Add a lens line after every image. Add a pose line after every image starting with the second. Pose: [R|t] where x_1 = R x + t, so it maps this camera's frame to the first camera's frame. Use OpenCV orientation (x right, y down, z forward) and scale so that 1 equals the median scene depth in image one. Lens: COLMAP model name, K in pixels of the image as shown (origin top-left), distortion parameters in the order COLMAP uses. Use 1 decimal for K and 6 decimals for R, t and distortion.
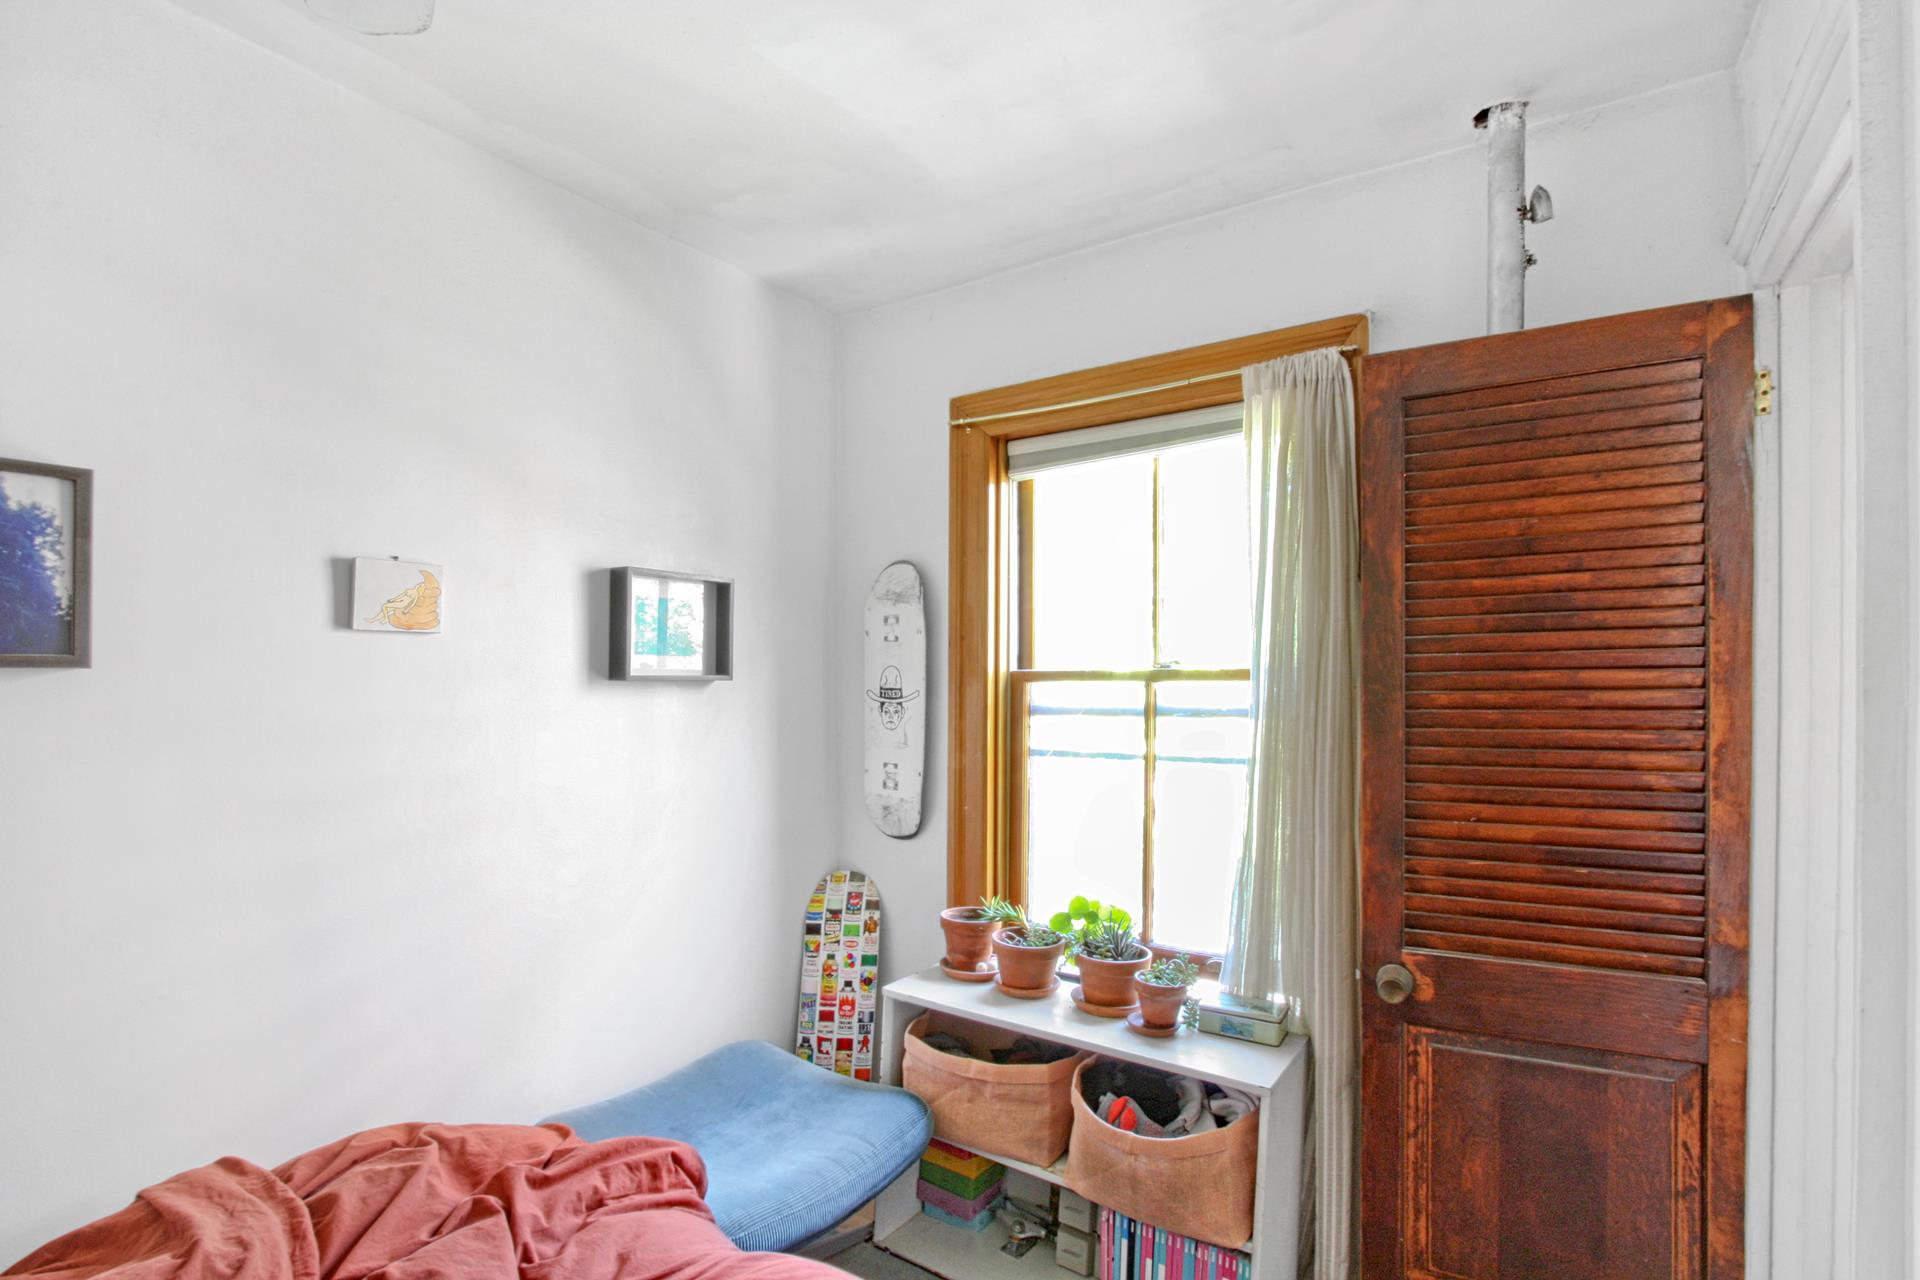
lens RADIAL K [[877.1, 0, 959.3], [0, 877.1, 687.5], [0, 0, 1]] dist [0.000291, 0.000009]
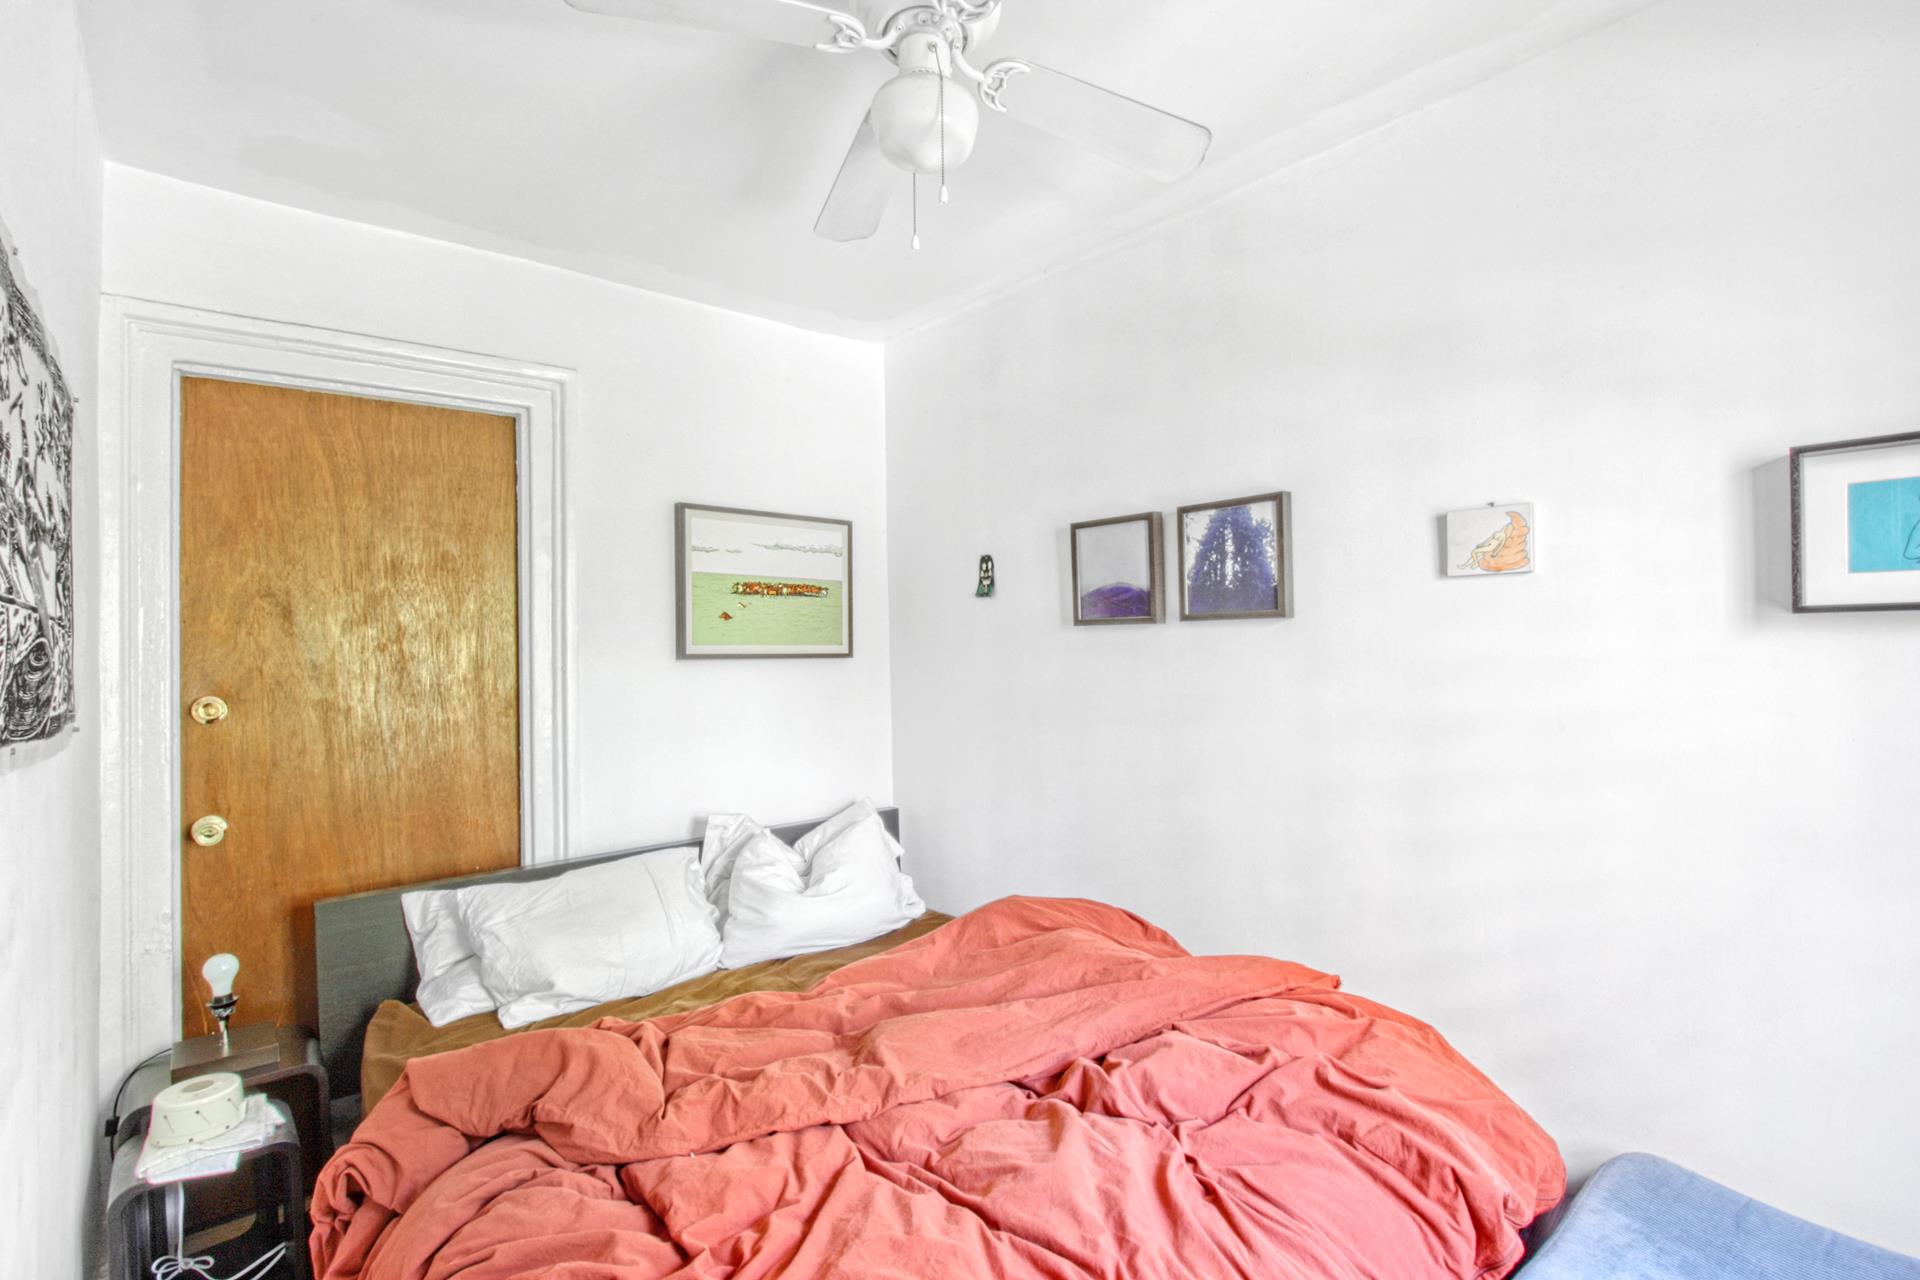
lens RADIAL K [[878.4, 0, 960.0], [0, 878.4, 640.0], [0, 0, 1]] dist [0.000643, 0.000014]
pose [[-0.229972, 0.000679, -0.973197, 0.636843], [0.003404, 0.999994, -0.000107, 0.015217], [0.973191, -0.003337, -0.229973, 0.758865]]
